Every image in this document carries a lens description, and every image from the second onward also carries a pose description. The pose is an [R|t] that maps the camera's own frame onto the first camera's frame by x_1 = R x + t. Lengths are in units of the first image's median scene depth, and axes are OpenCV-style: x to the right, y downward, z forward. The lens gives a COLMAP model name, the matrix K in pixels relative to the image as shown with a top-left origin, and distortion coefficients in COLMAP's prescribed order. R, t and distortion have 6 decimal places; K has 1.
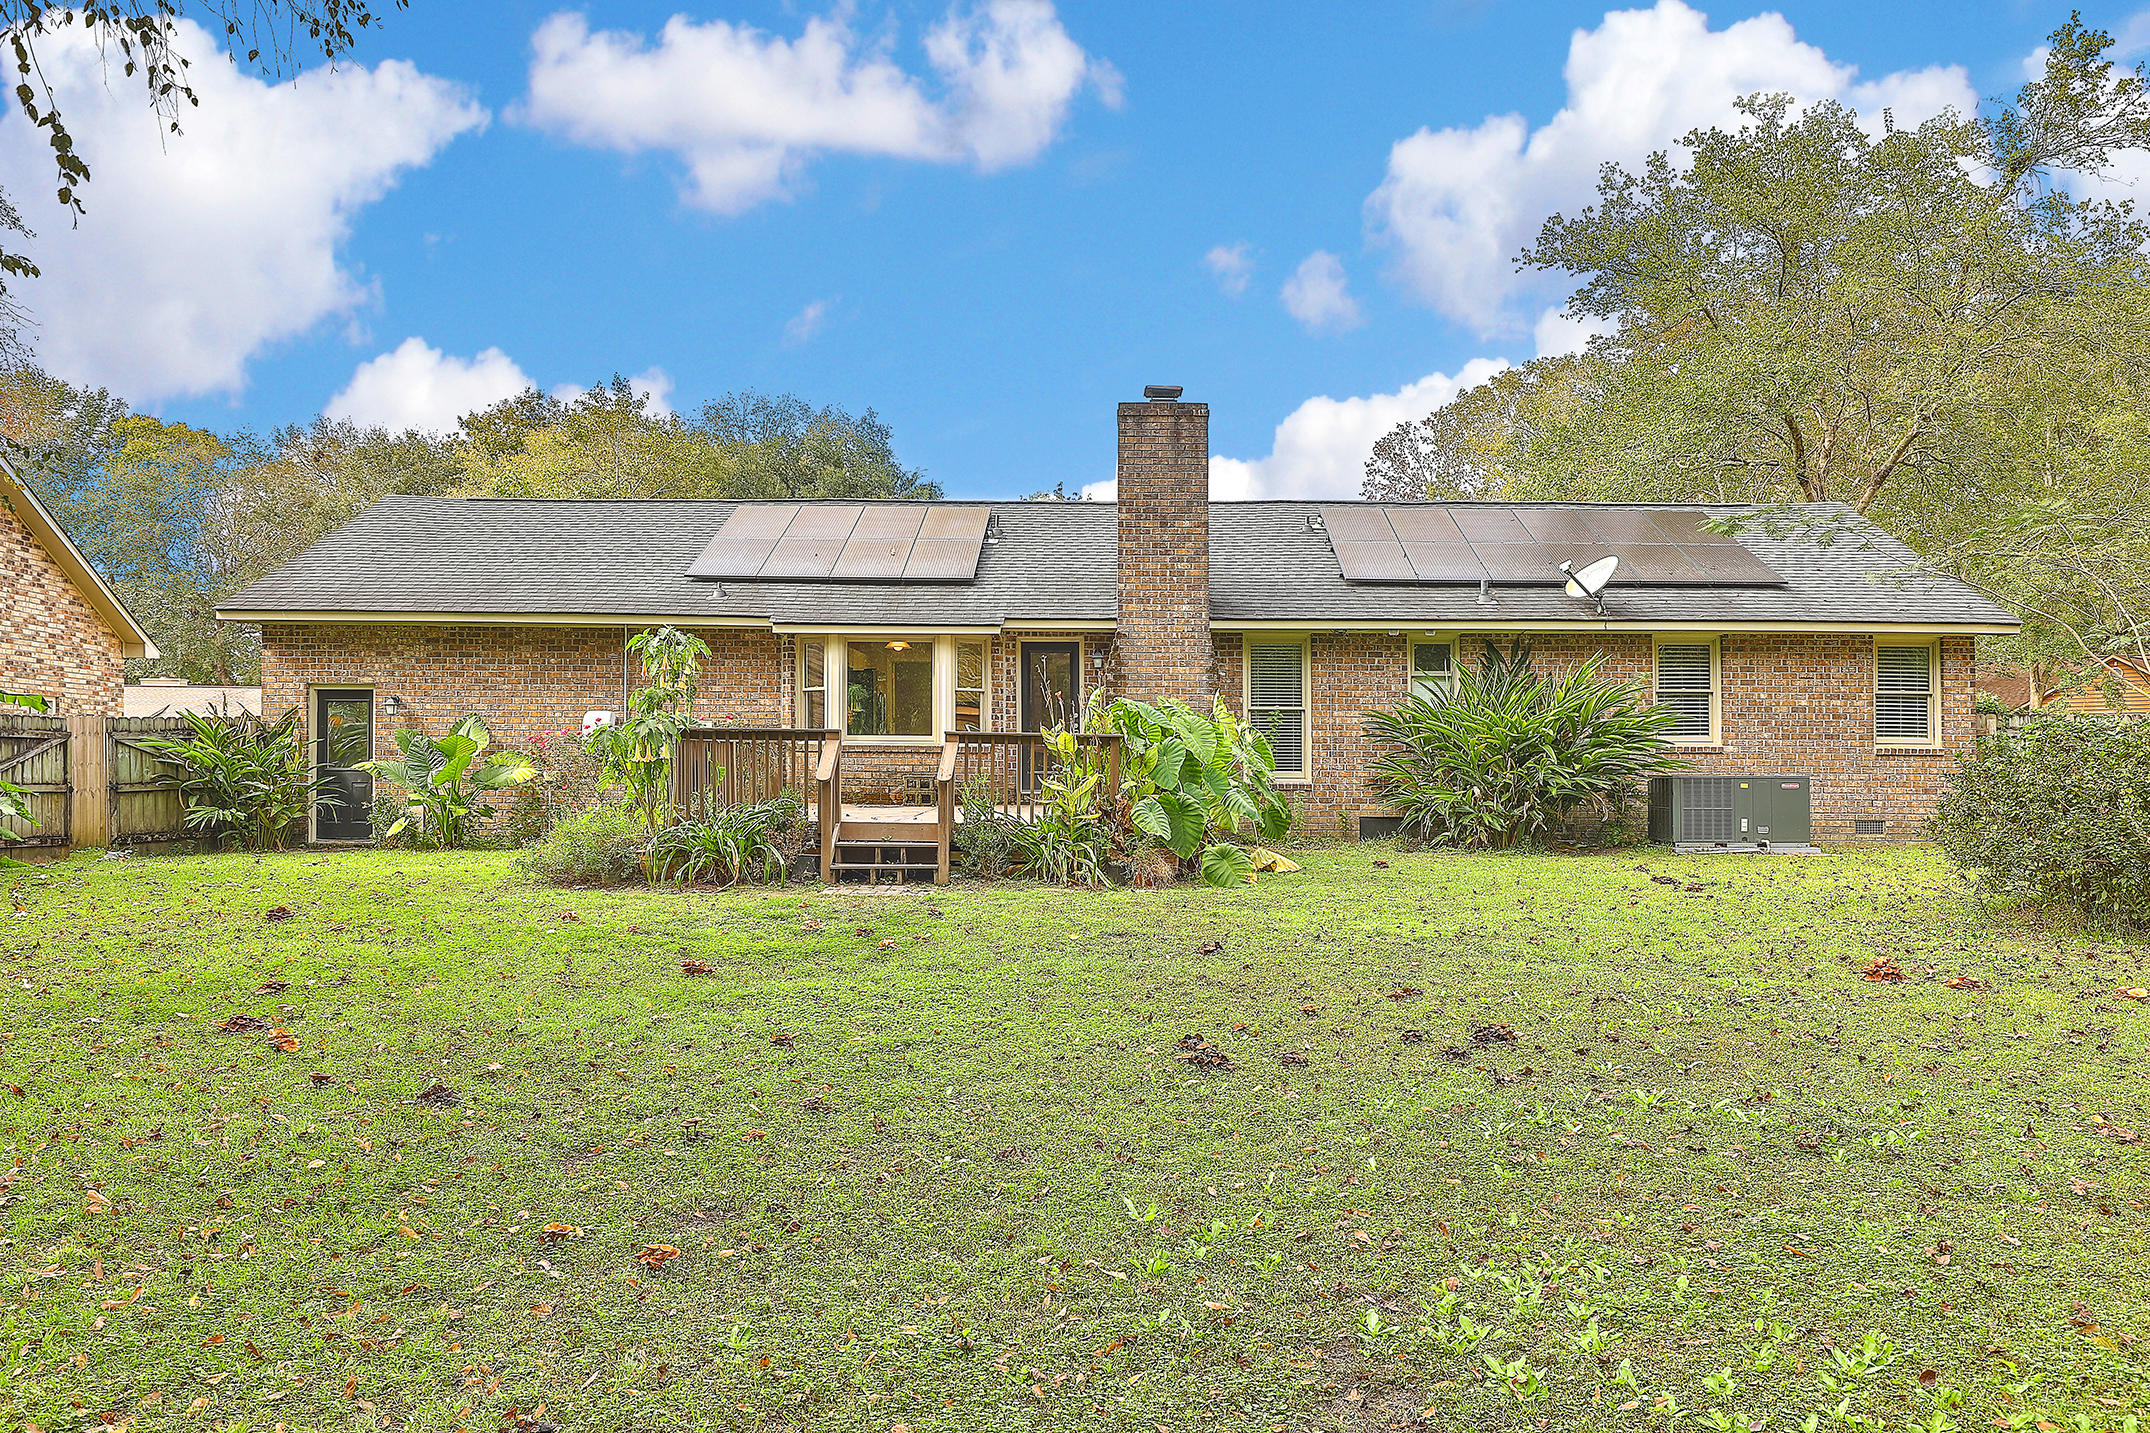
lens RADIAL K [[1505.4, 0, 1072.7], [0, 1505.4, 728.1], [0, 0, 1]] dist [0.000154, -0.006671]
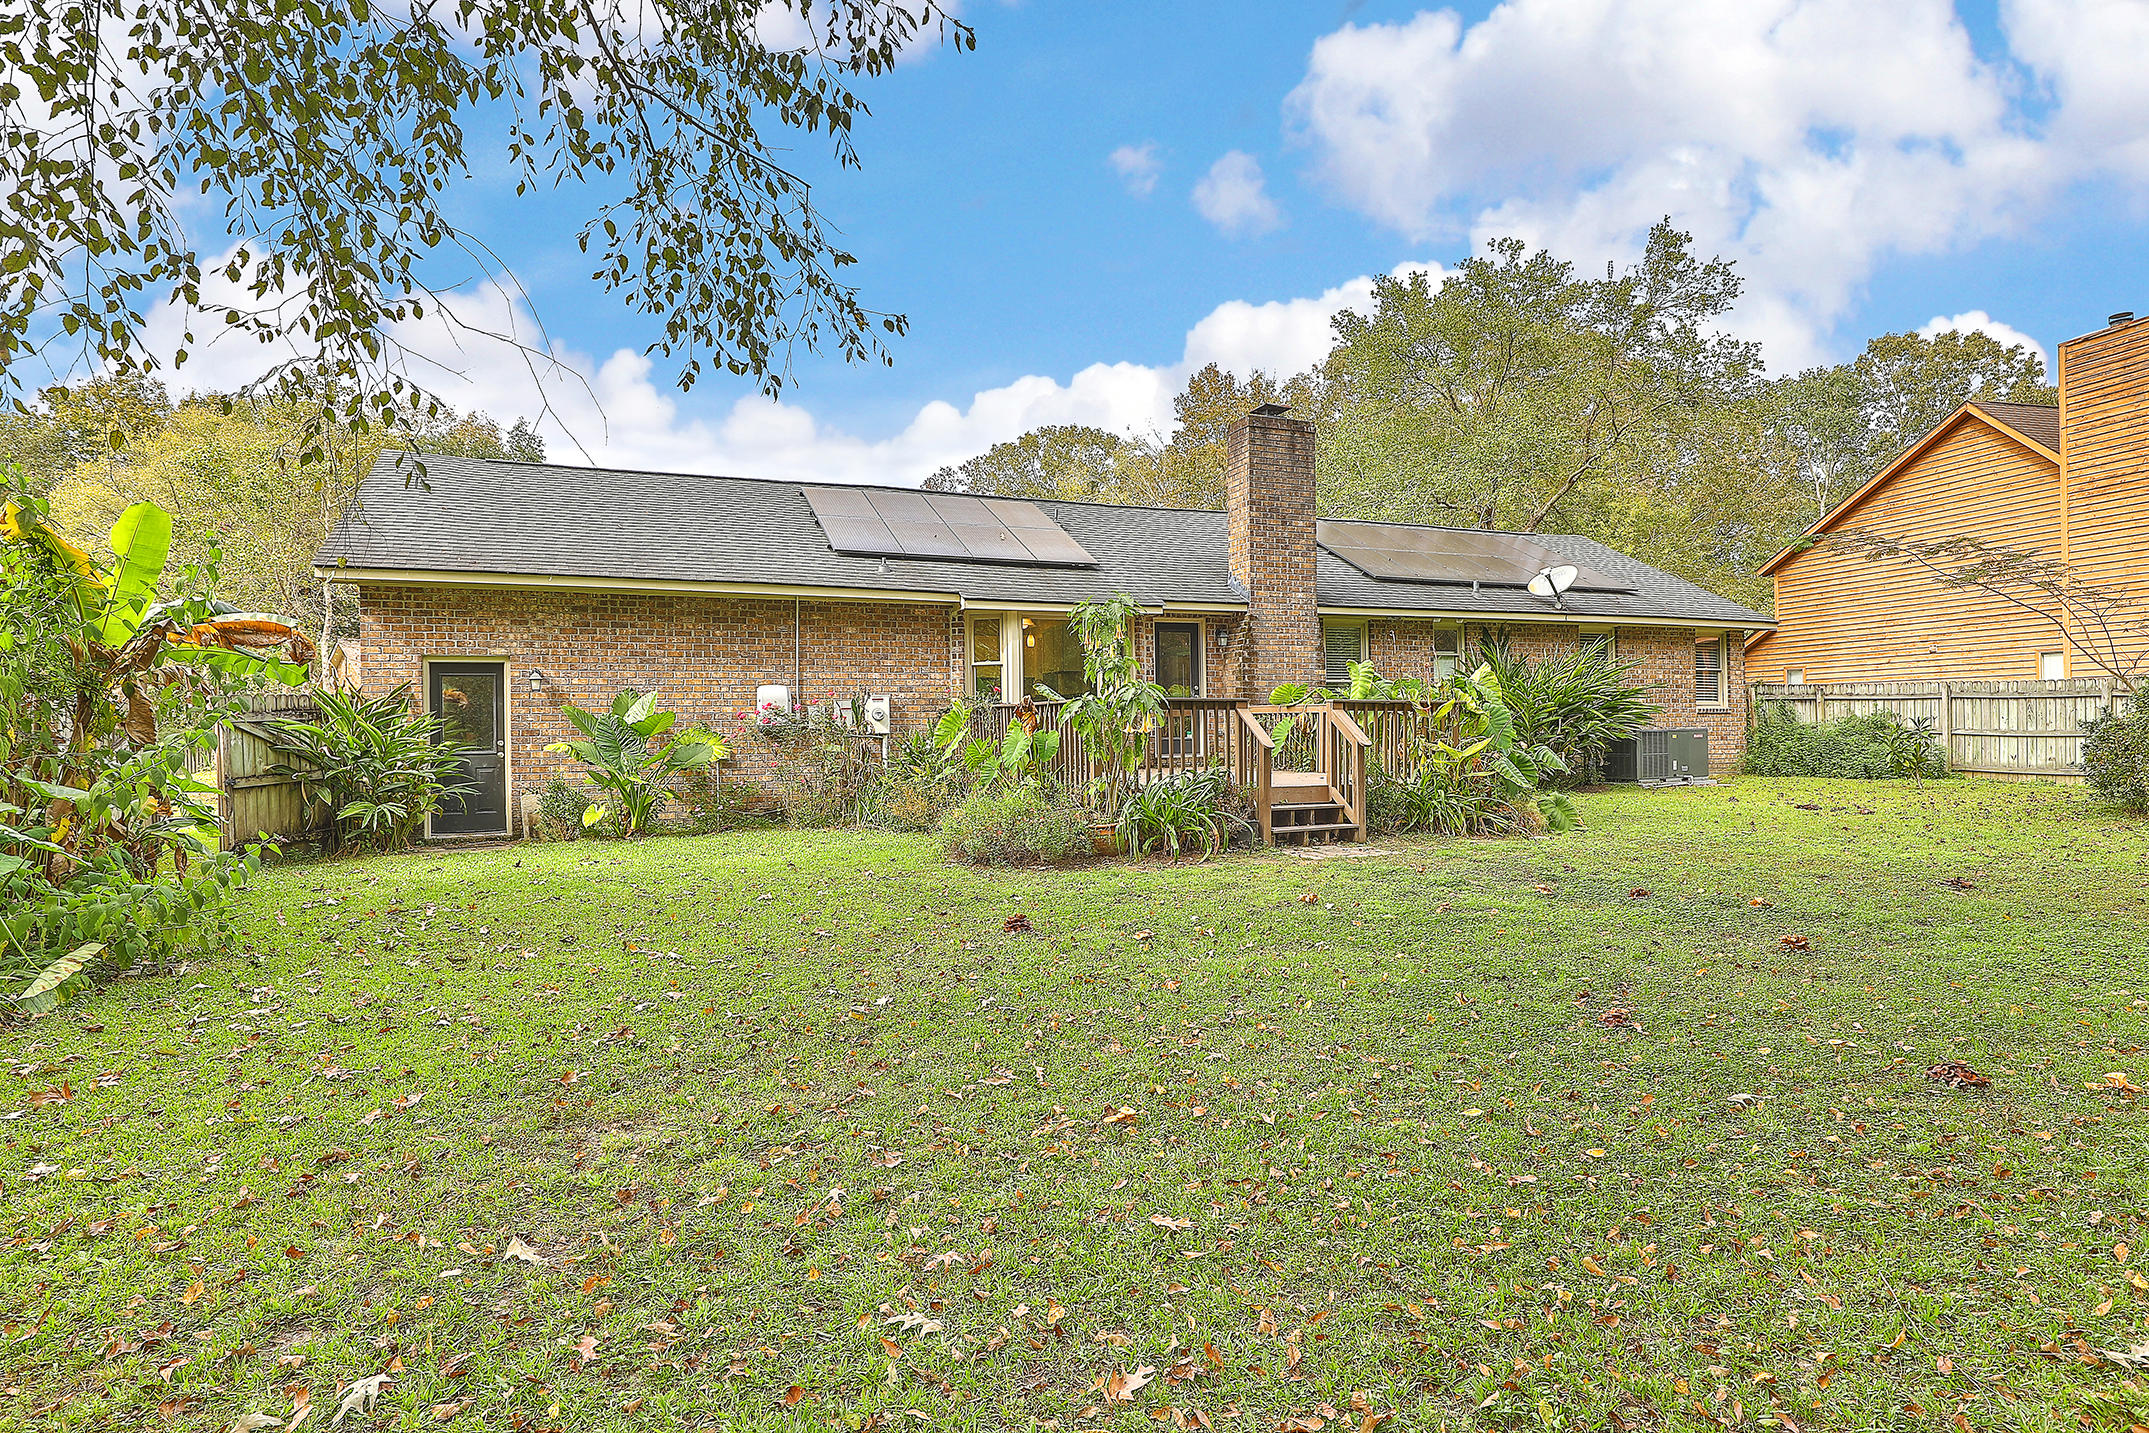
lens RADIAL K [[1164.8, 0, 1076.2], [0, 1164.8, 710.1], [0, 0, 1]] dist [-0.008095, -0.000039]
pose [[0.911877, -0.012279, 0.410279, -0.445582], [0.011133, 0.999925, 0.005183, 0.002656], [-0.410312, -0.000159, 0.911945, 0.241004]]
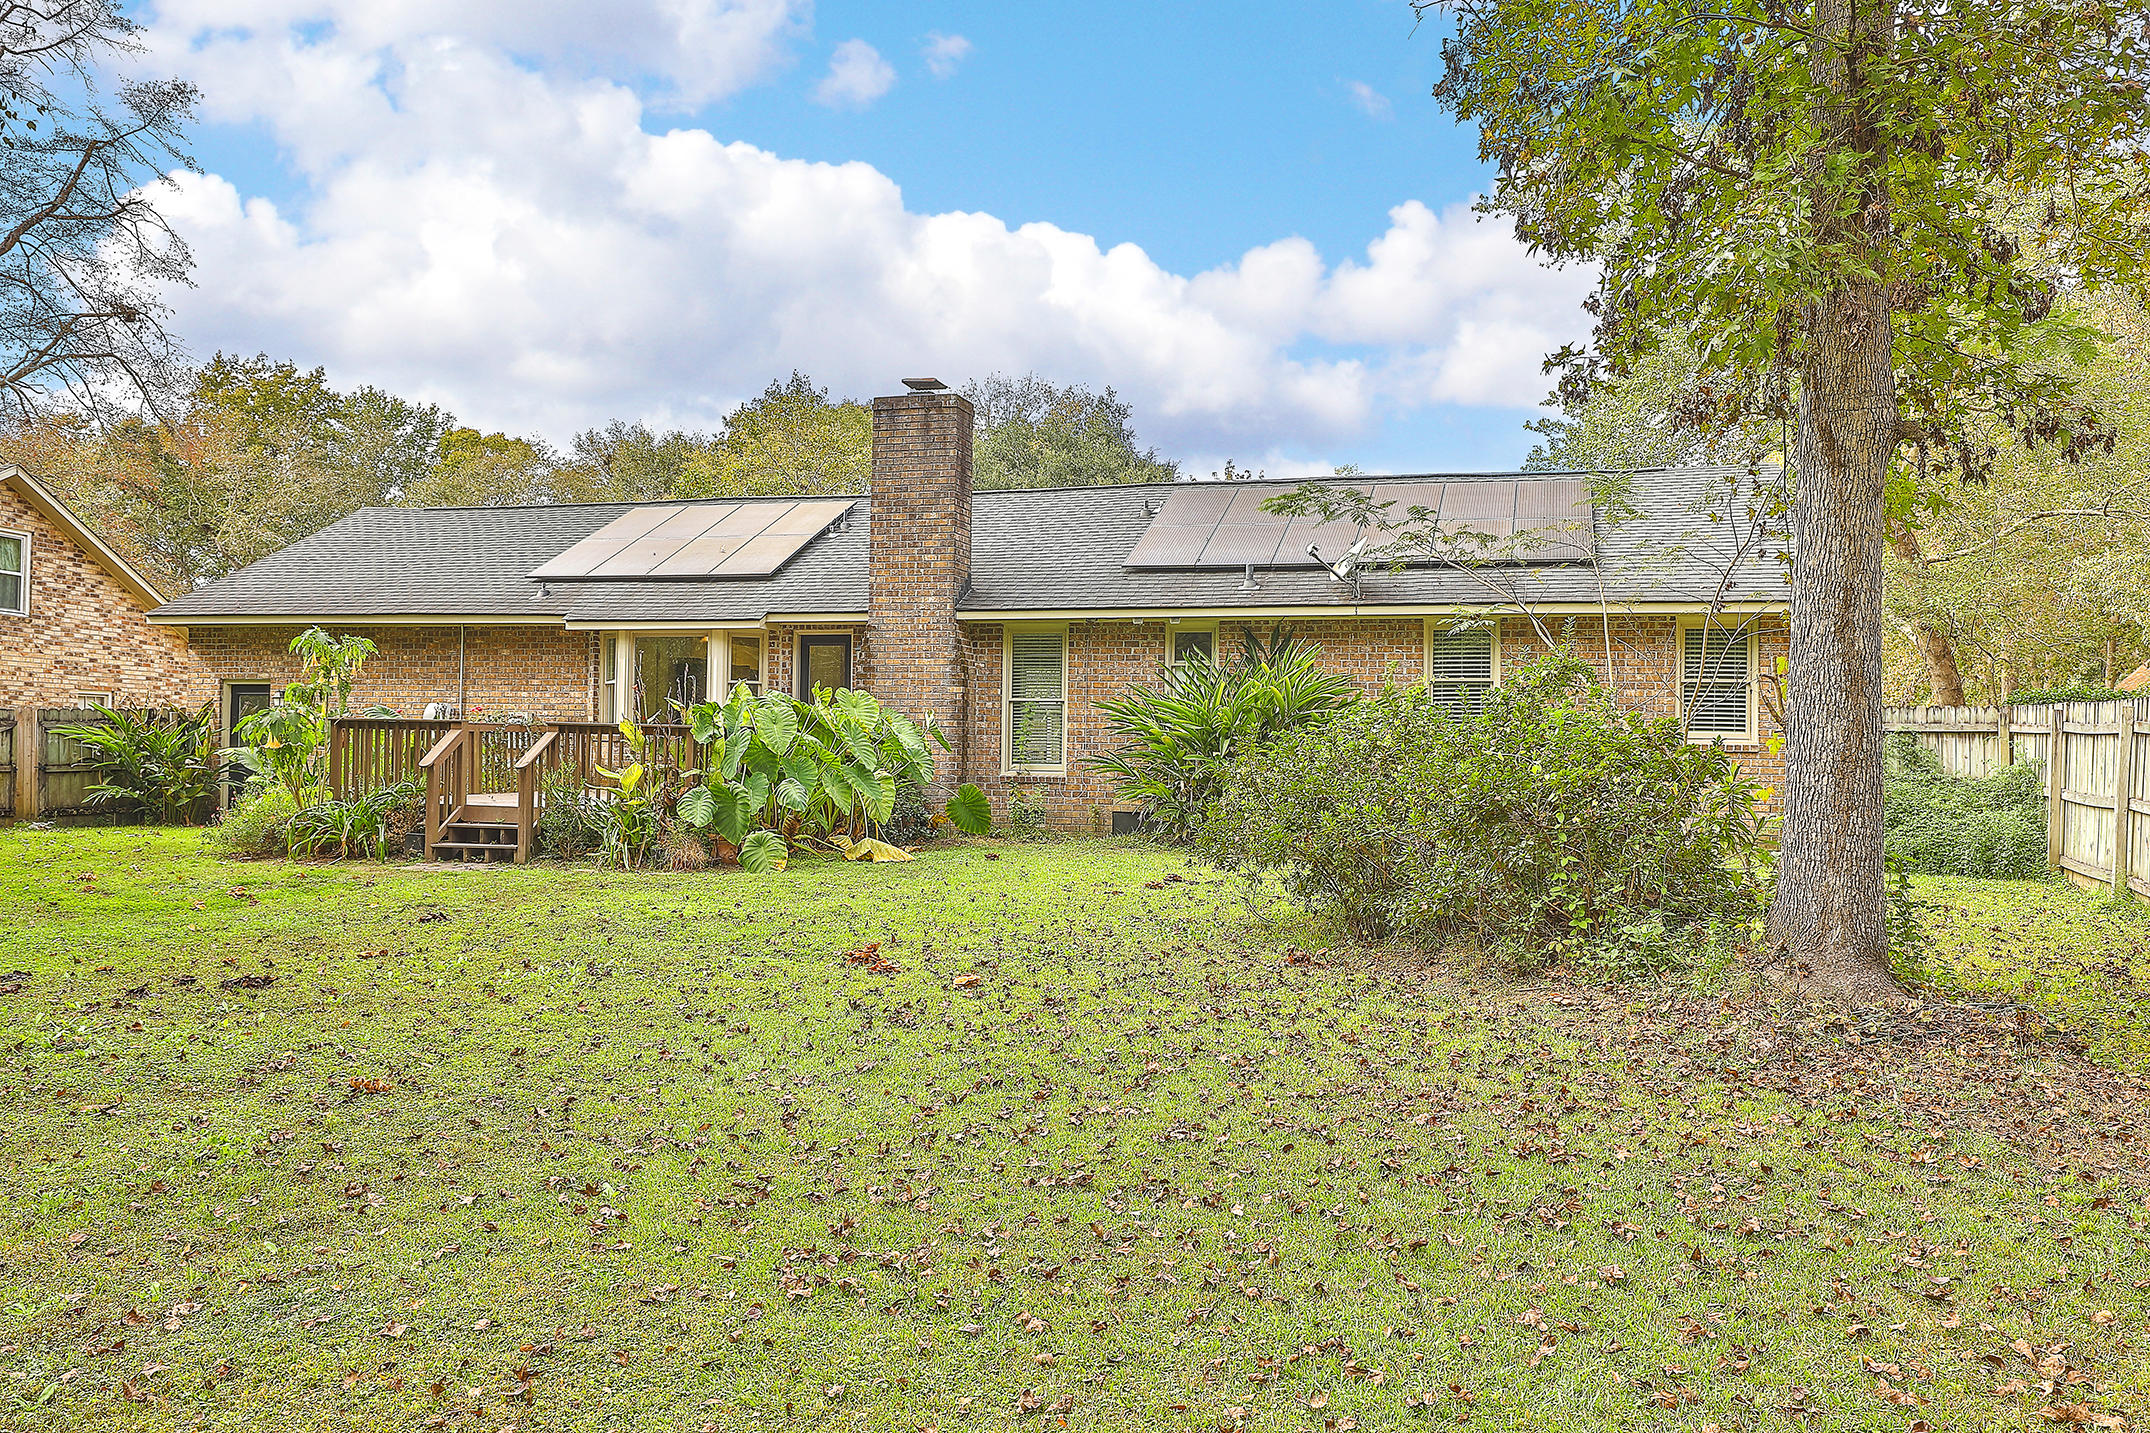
lens RADIAL K [[1624.3, 0, 1075.9], [0, 1624.3, 706.1], [0, 0, 1]] dist [0.000328, -0.011559]
pose [[0.965647, -0.000171, -0.259858, 0.437830], [-0.002356, 0.999953, -0.009414, 0.000802], [0.259847, 0.009703, 0.965601, -0.014341]]
